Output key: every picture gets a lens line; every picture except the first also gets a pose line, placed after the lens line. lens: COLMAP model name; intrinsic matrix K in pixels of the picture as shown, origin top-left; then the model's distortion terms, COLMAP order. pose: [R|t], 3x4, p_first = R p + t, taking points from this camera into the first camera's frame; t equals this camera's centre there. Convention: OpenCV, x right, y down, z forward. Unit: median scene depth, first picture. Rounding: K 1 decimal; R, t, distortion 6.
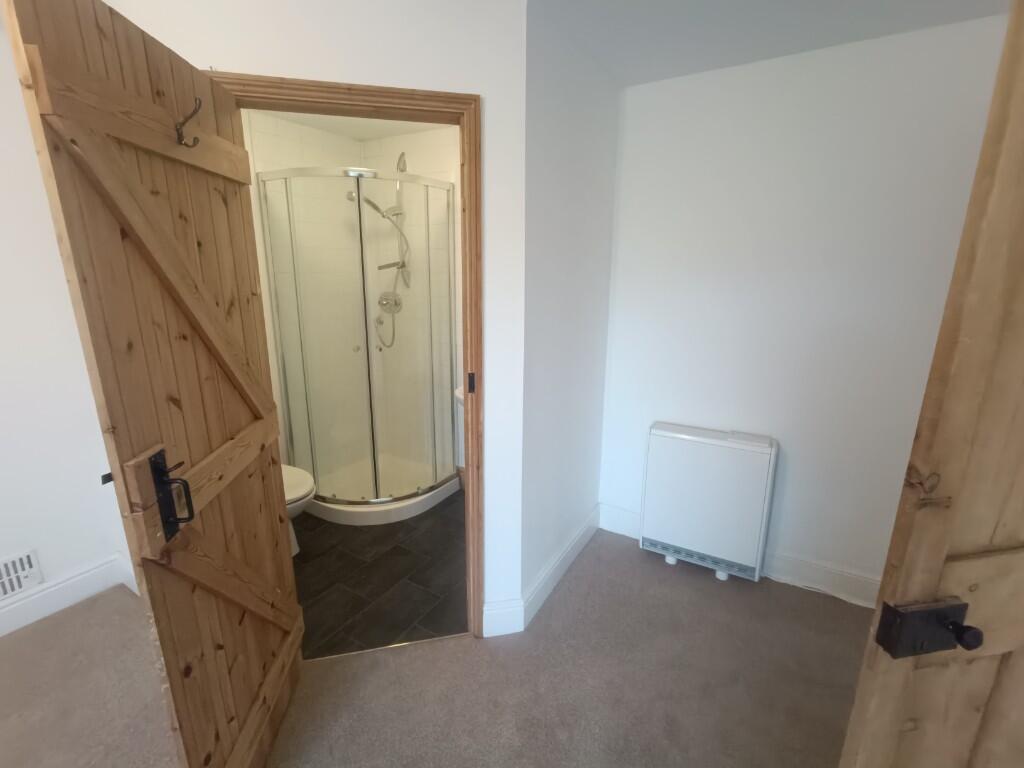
lens RADIAL K [[468.9, 0, 512.0], [0, 468.9, 384.0], [0, 0, 1]] dist [-0.001748, 0.000837]
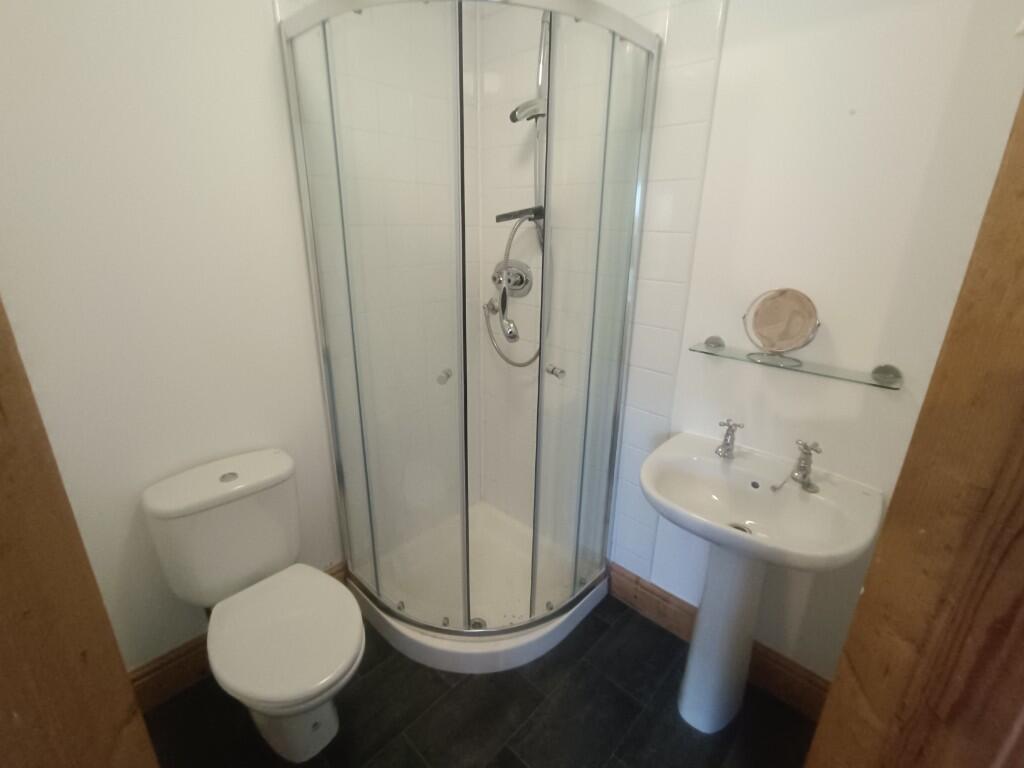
lens RADIAL K [[468.9, 0, 512.0], [0, 468.9, 384.0], [0, 0, 1]] dist [-0.001748, 0.000837]
pose [[0.976396, 0.075846, -0.202234, -0.140339], [-0.057137, 0.993662, 0.096802, -0.107795], [0.208294, -0.082962, 0.974541, 0.441865]]
